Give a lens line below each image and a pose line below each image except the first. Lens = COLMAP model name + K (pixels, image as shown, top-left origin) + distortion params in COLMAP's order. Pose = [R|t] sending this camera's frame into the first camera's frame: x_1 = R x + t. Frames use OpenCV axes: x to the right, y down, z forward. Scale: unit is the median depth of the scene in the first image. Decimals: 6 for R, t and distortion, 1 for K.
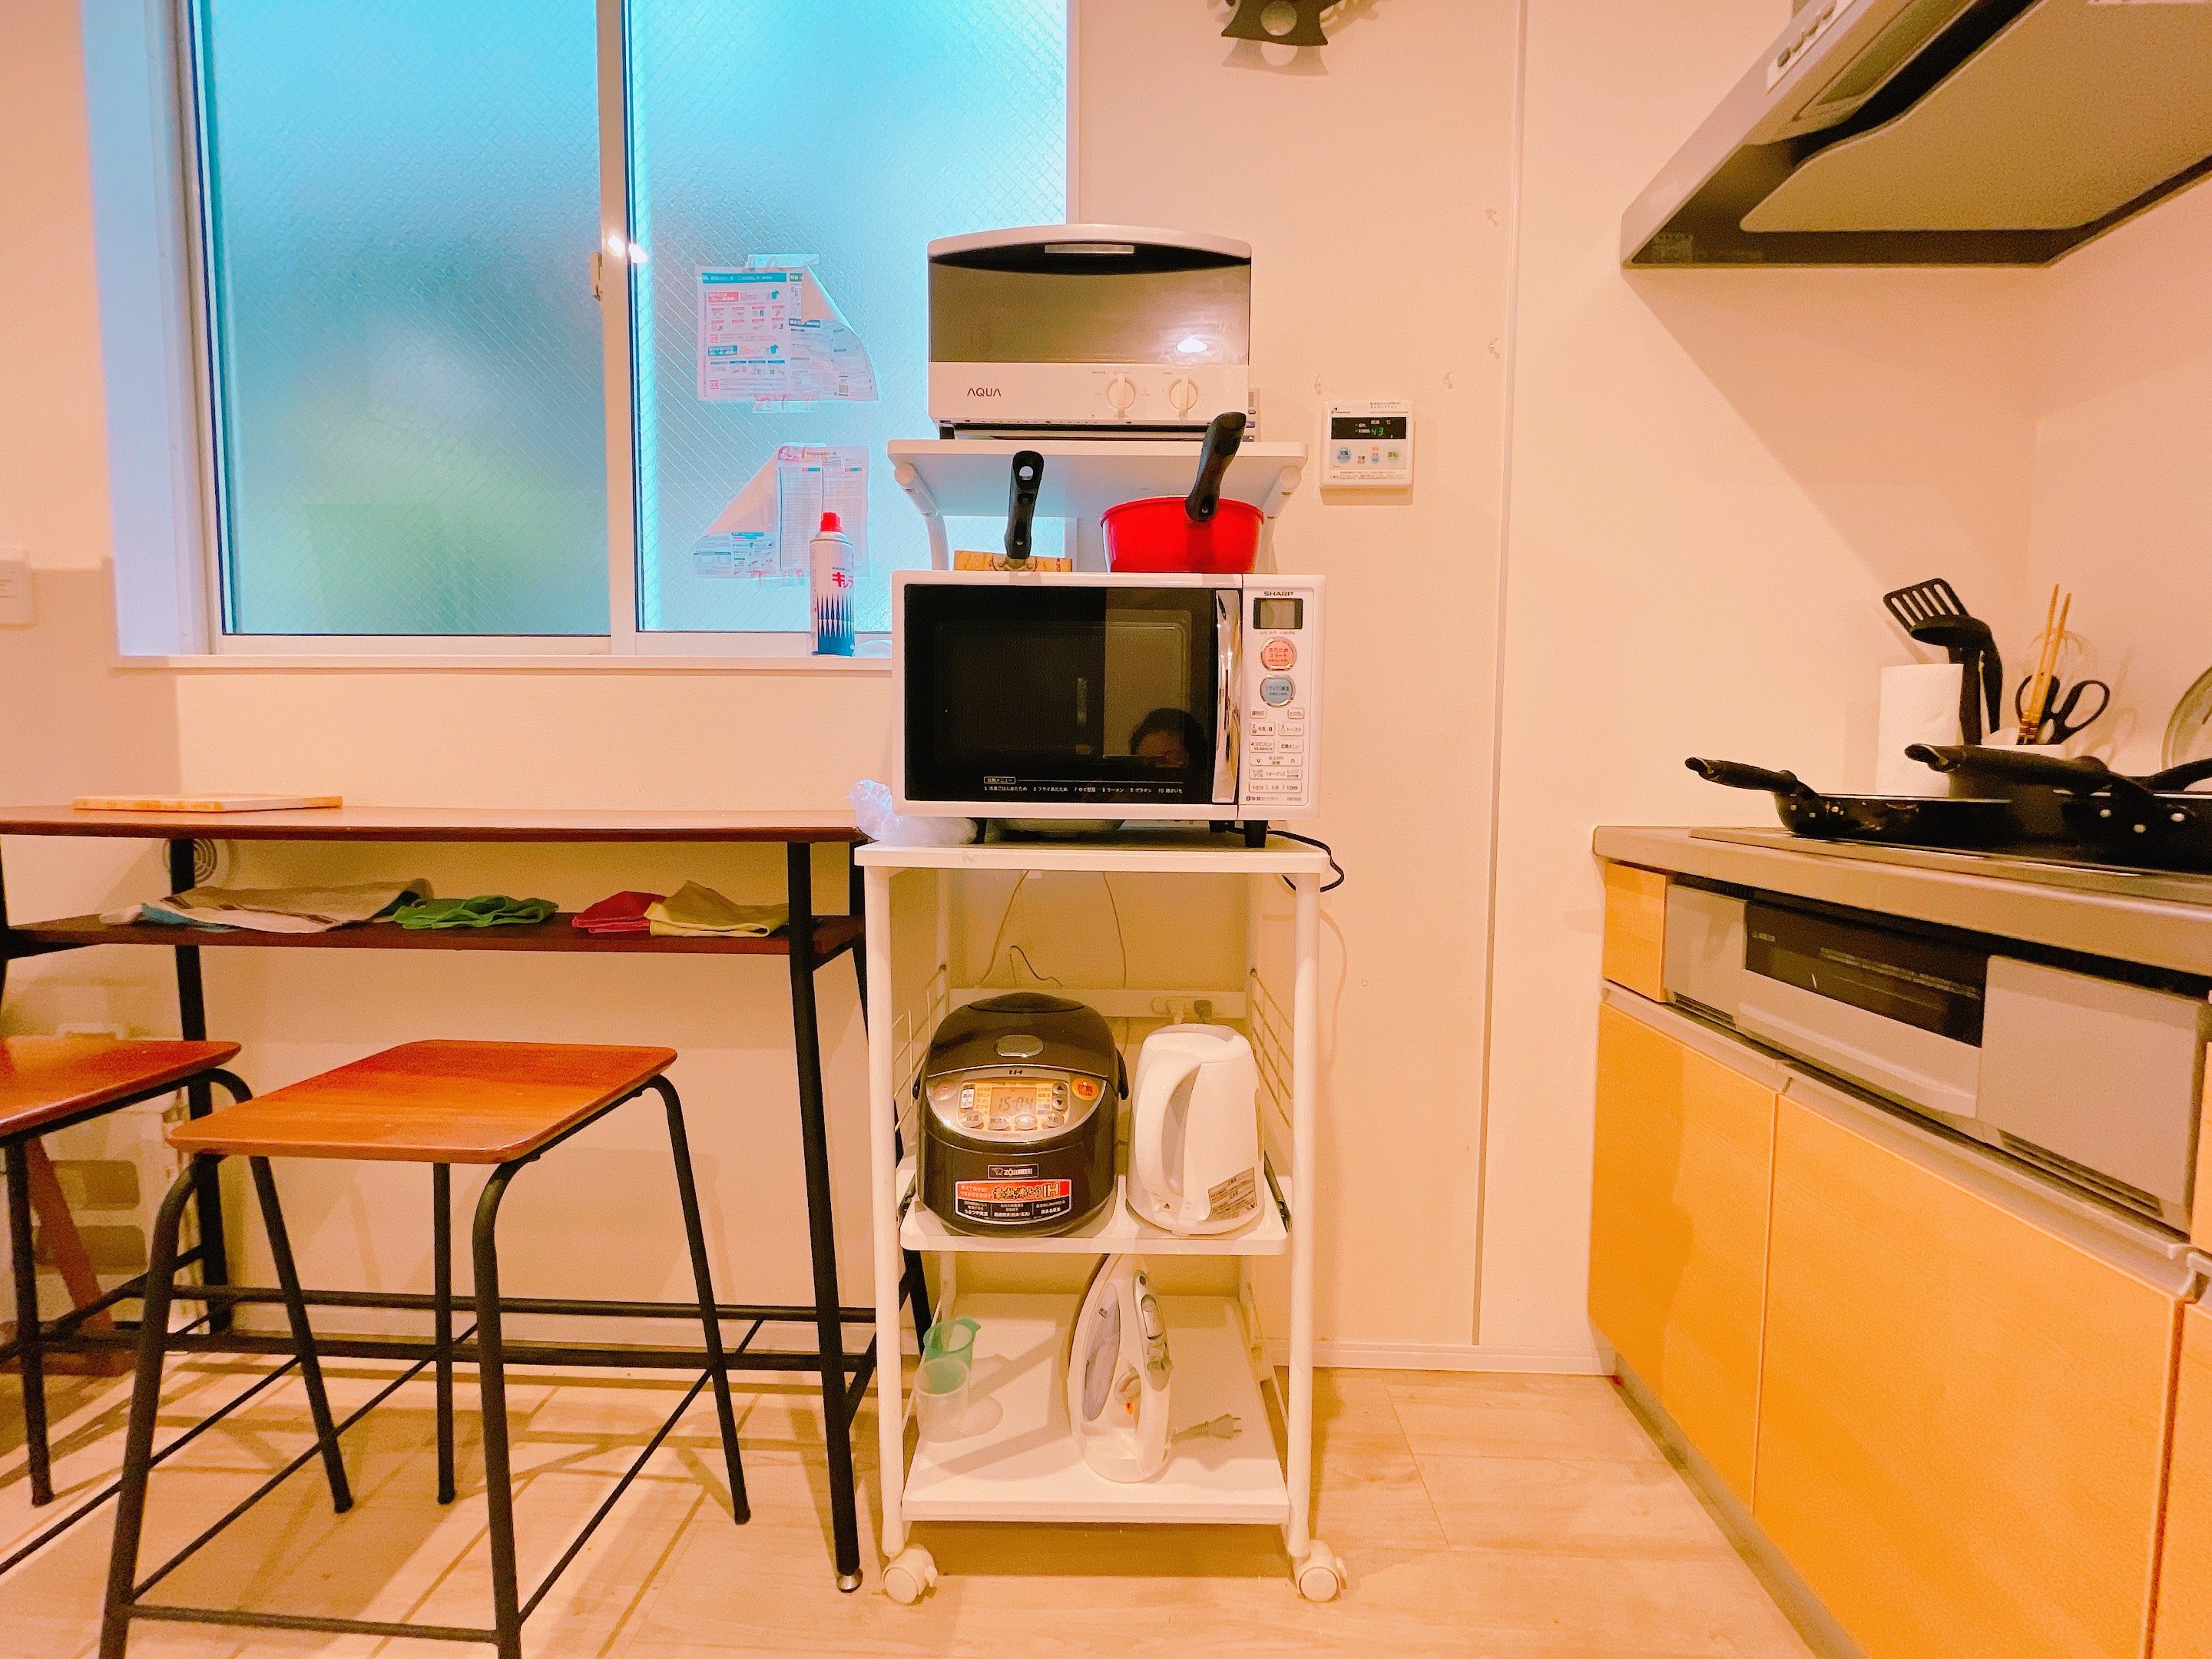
lens RADIAL K [[899.3, 0, 1106.1], [0, 899.3, 822.3], [0, 0, 1]] dist [-0.000473, -0.000427]
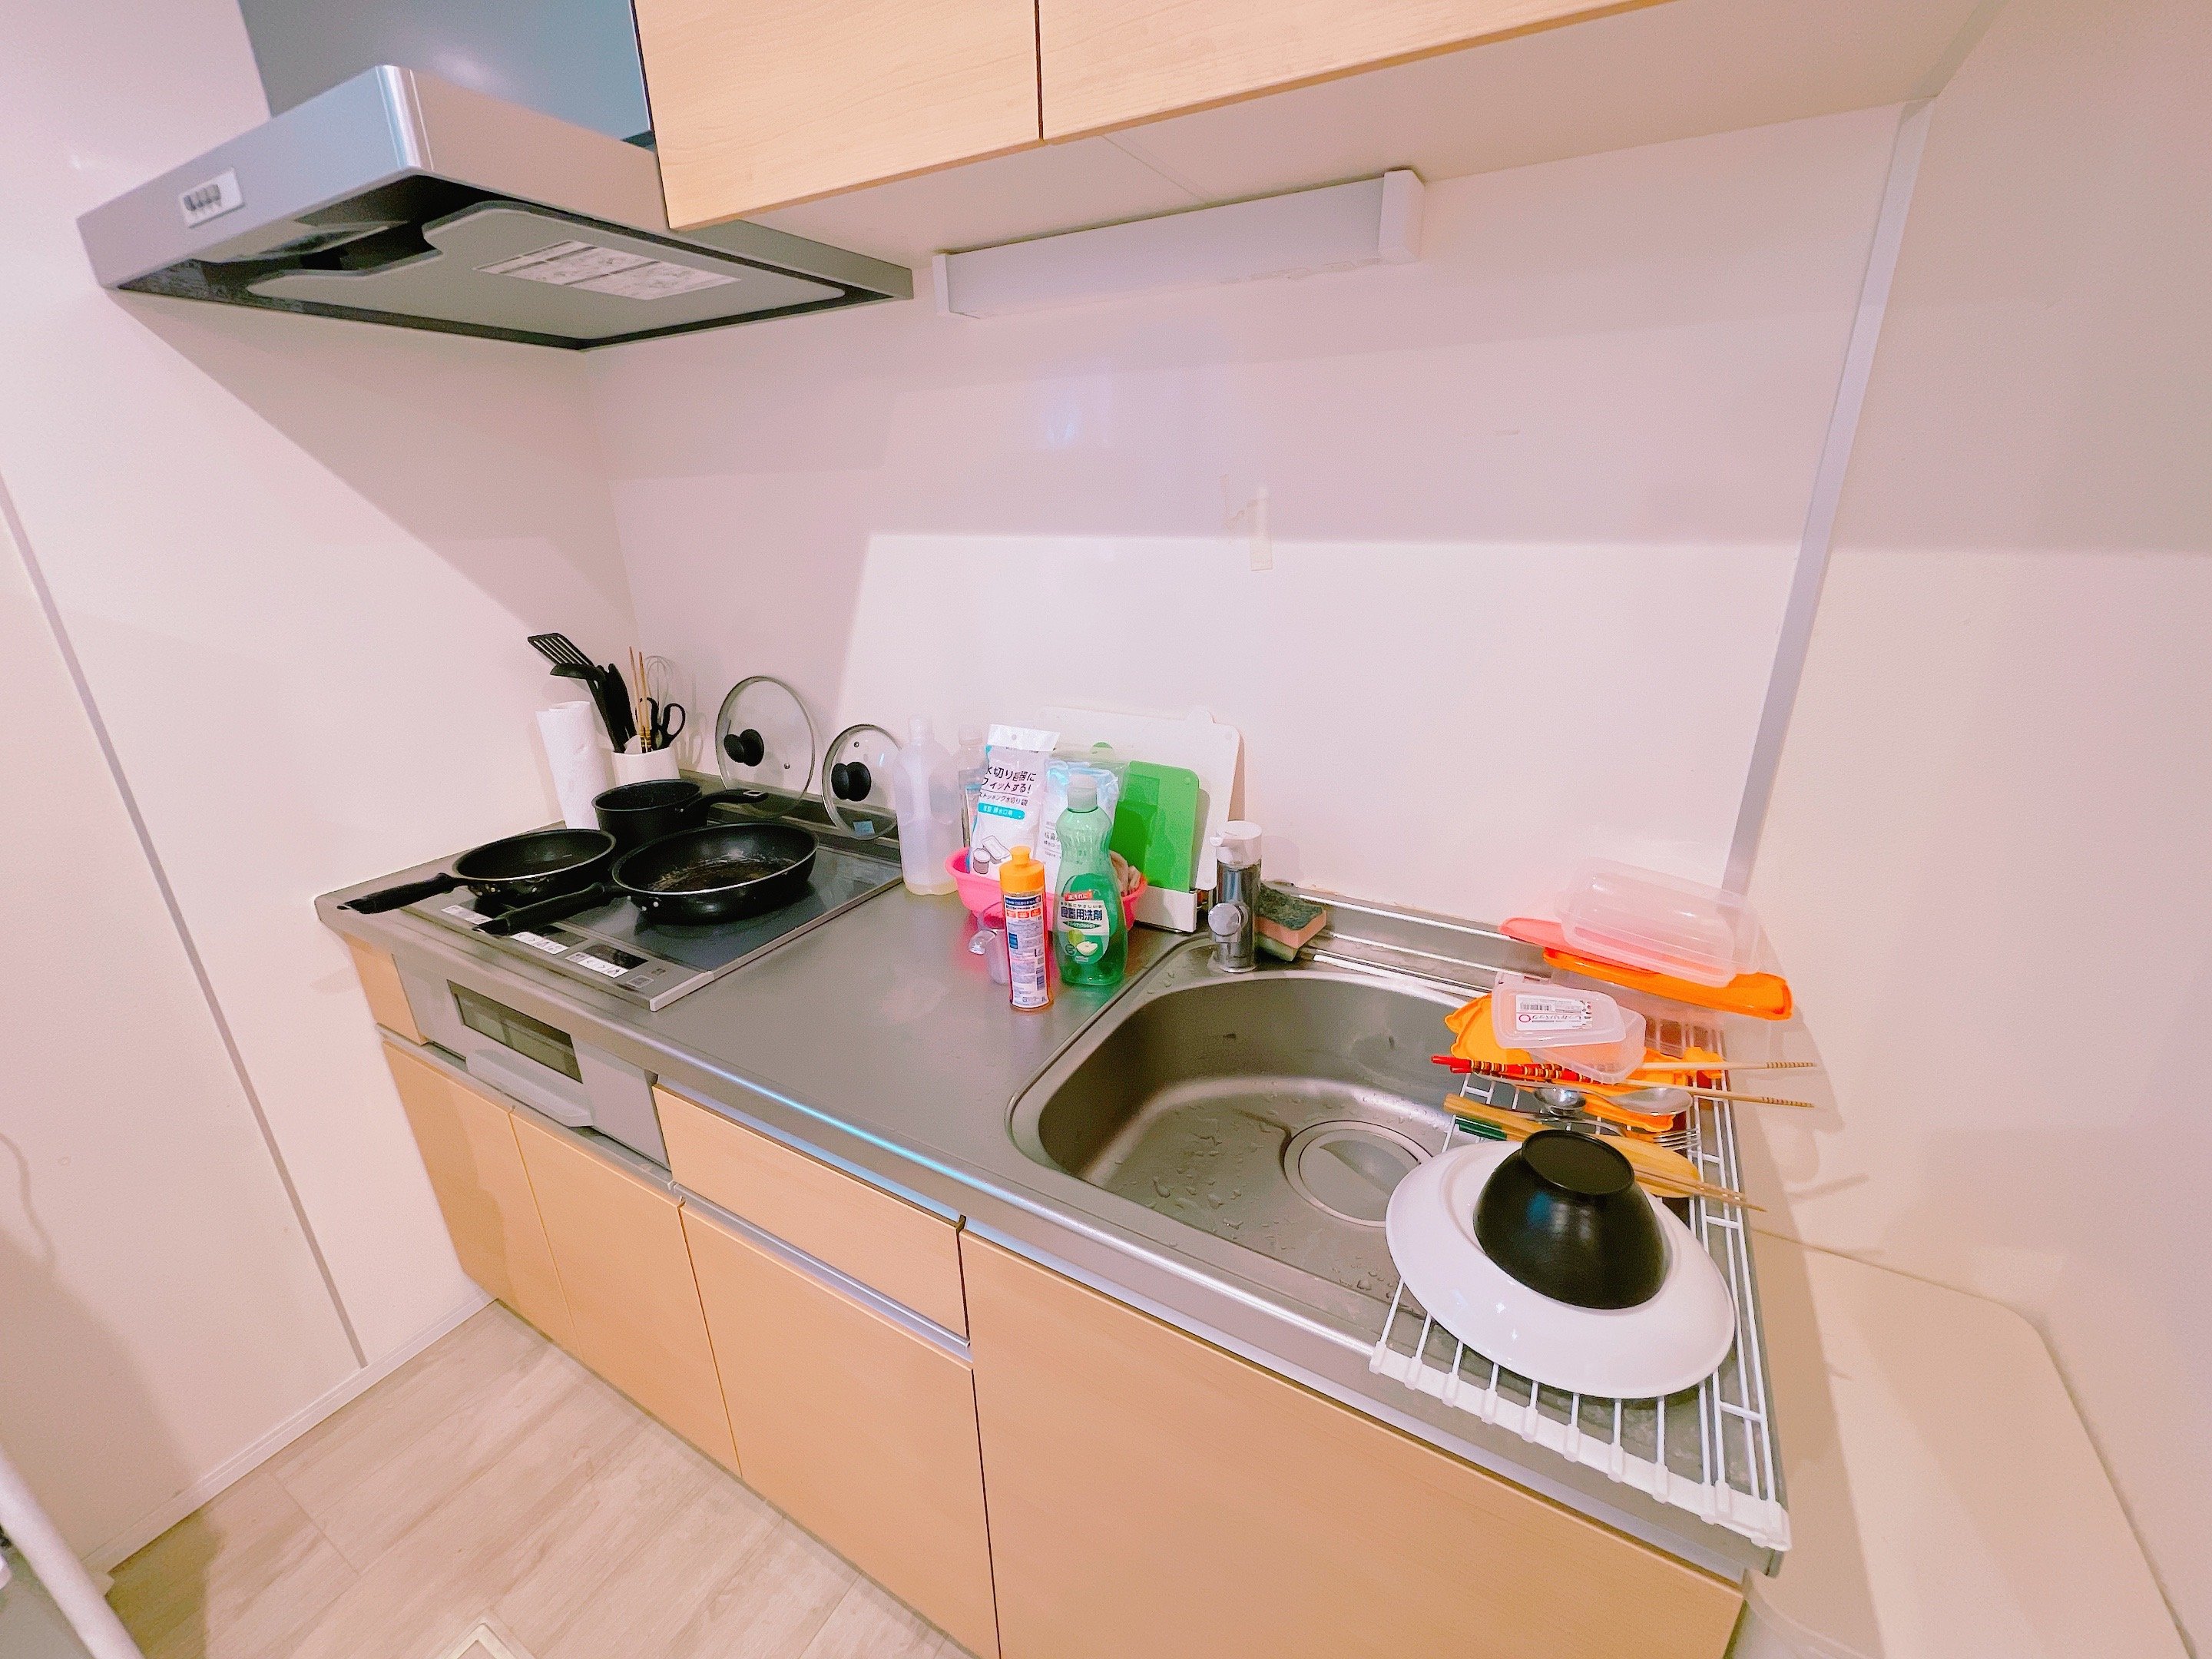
lens RADIAL K [[893.3, 0, 1098.9], [0, 893.3, 825.8], [0, 0, 1]] dist [-0.000550, 0.000173]
pose [[0.470074, -0.318101, 0.823312, 0.187934], [0.083571, 0.944647, 0.317266, -0.387930], [-0.878662, -0.080333, 0.470638, -0.300246]]
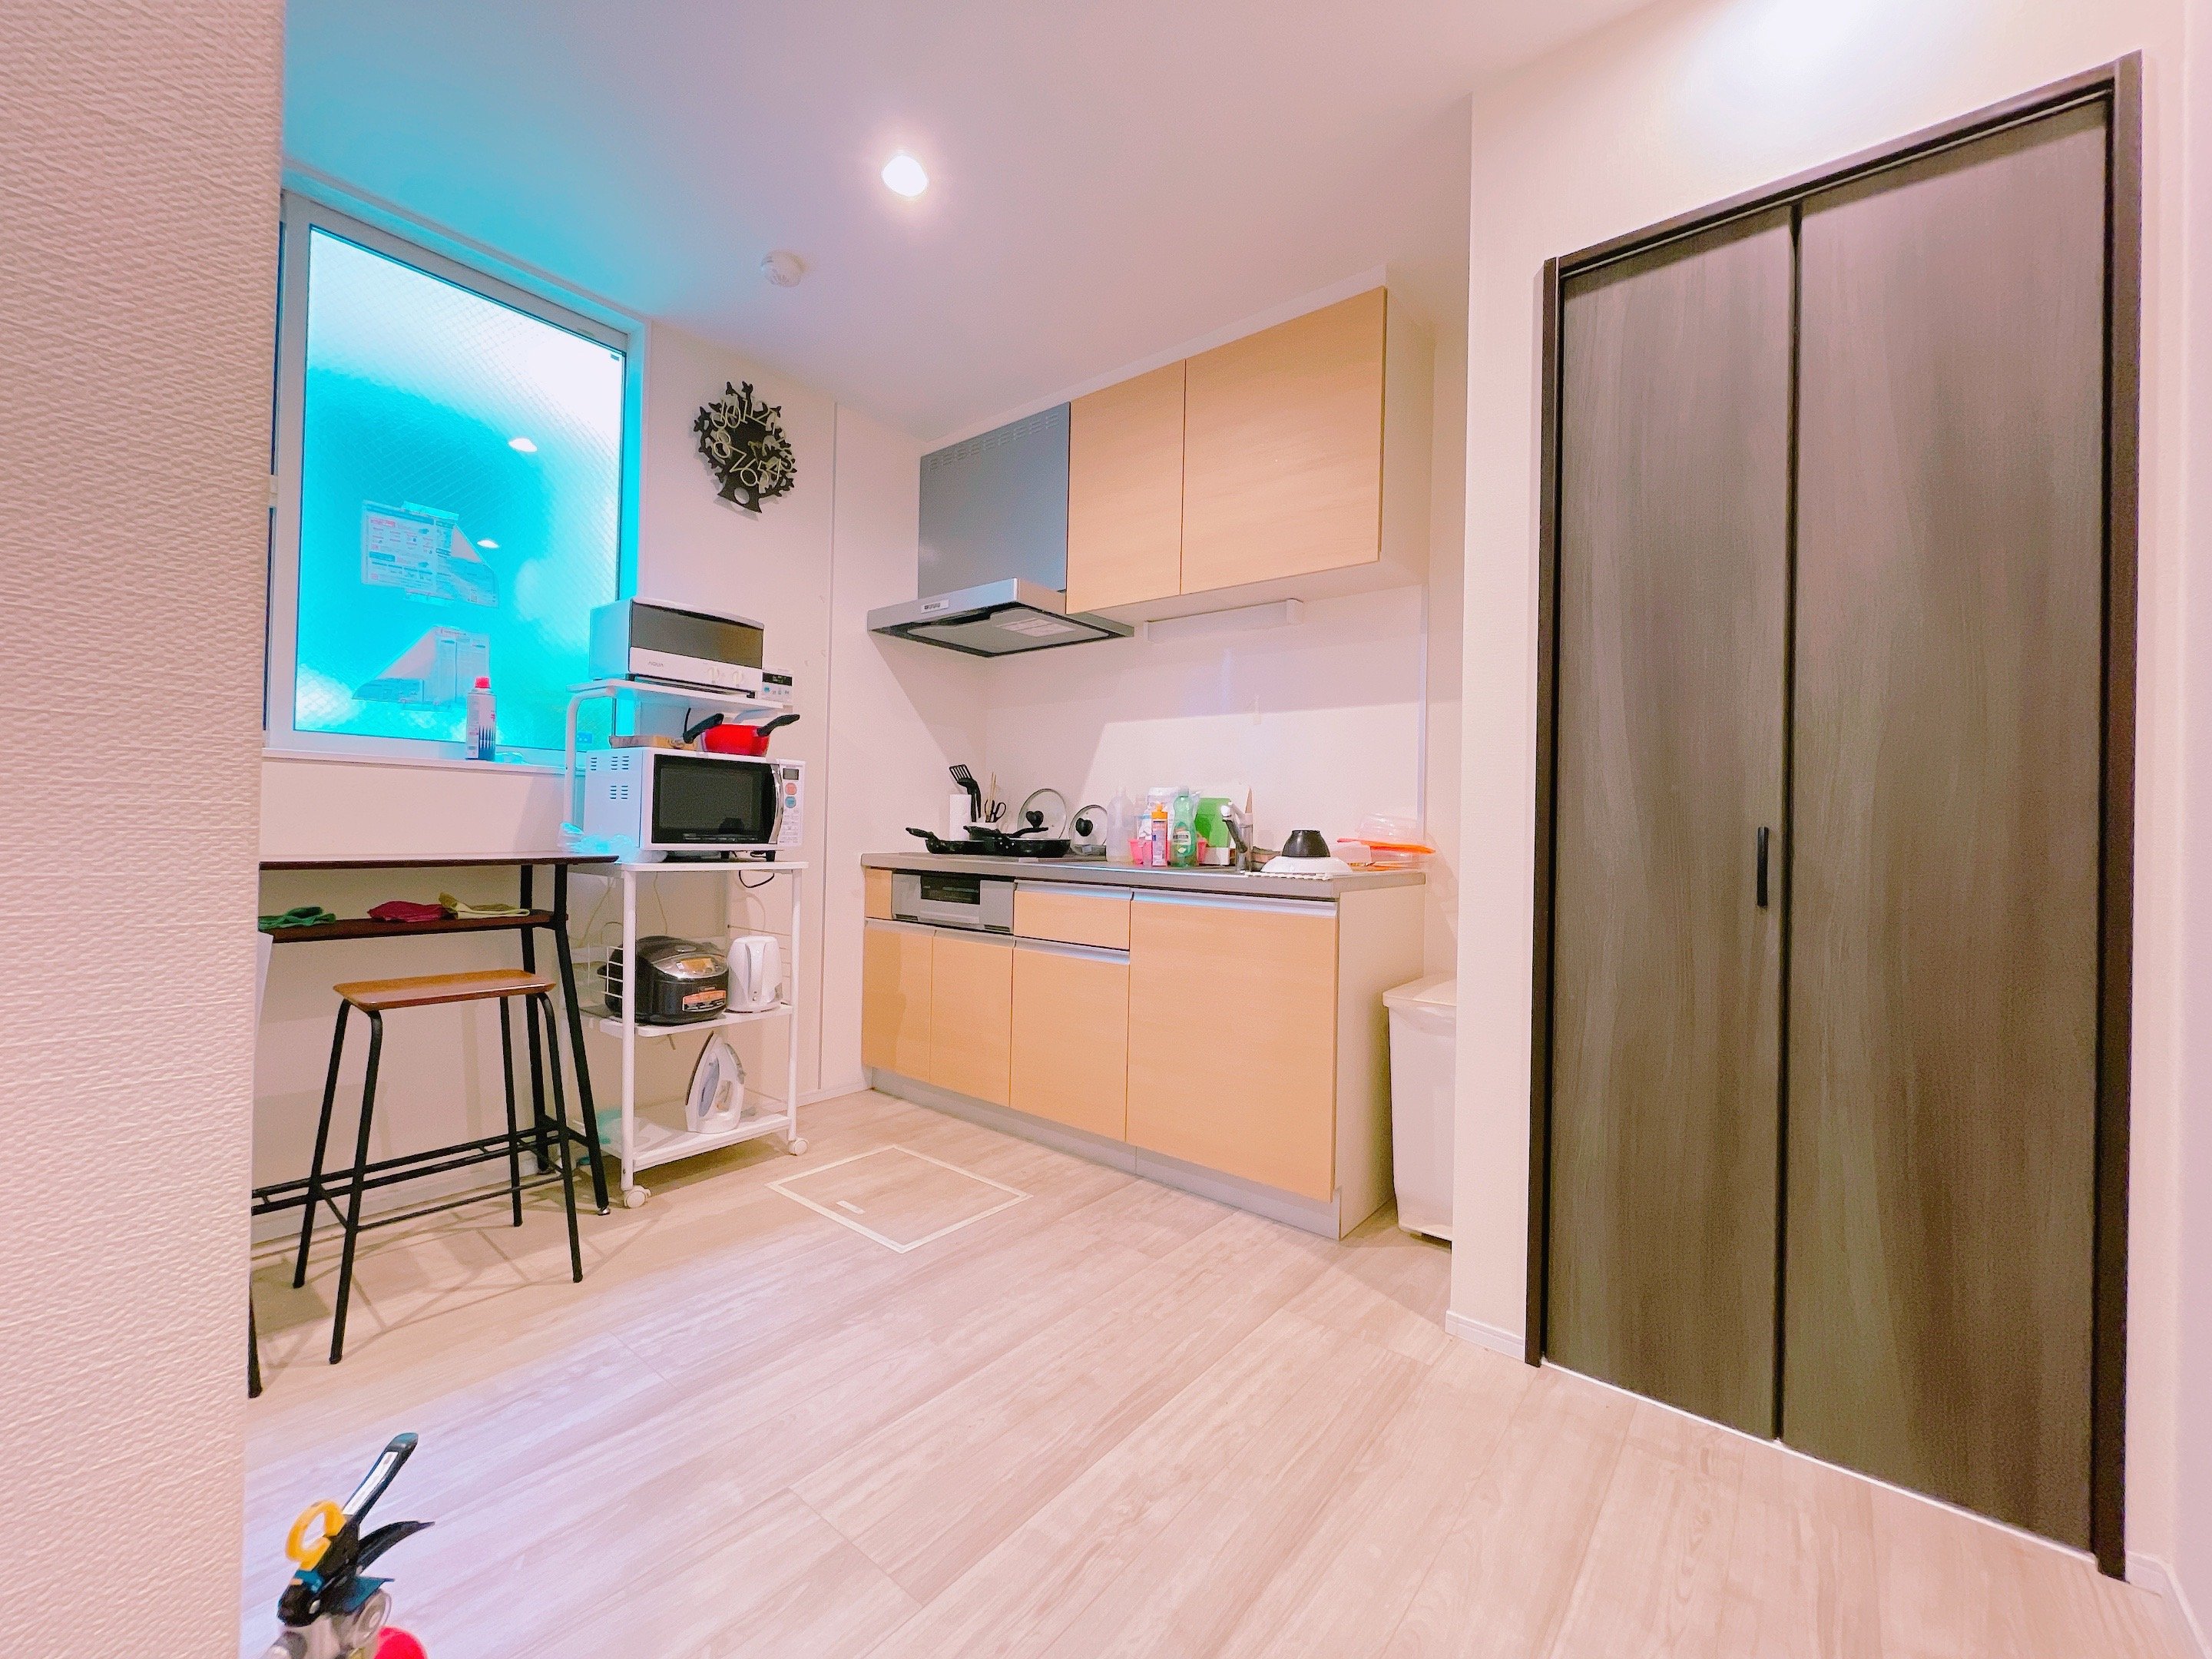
lens RADIAL K [[899.3, 0, 1106.1], [0, 899.3, 822.3], [0, 0, 1]] dist [-0.000473, -0.000427]
pose [[0.605805, 0.011536, 0.795530, -1.193370], [0.035264, 0.998523, -0.041333, 0.053039], [-0.794832, 0.053093, 0.604503, -1.199701]]
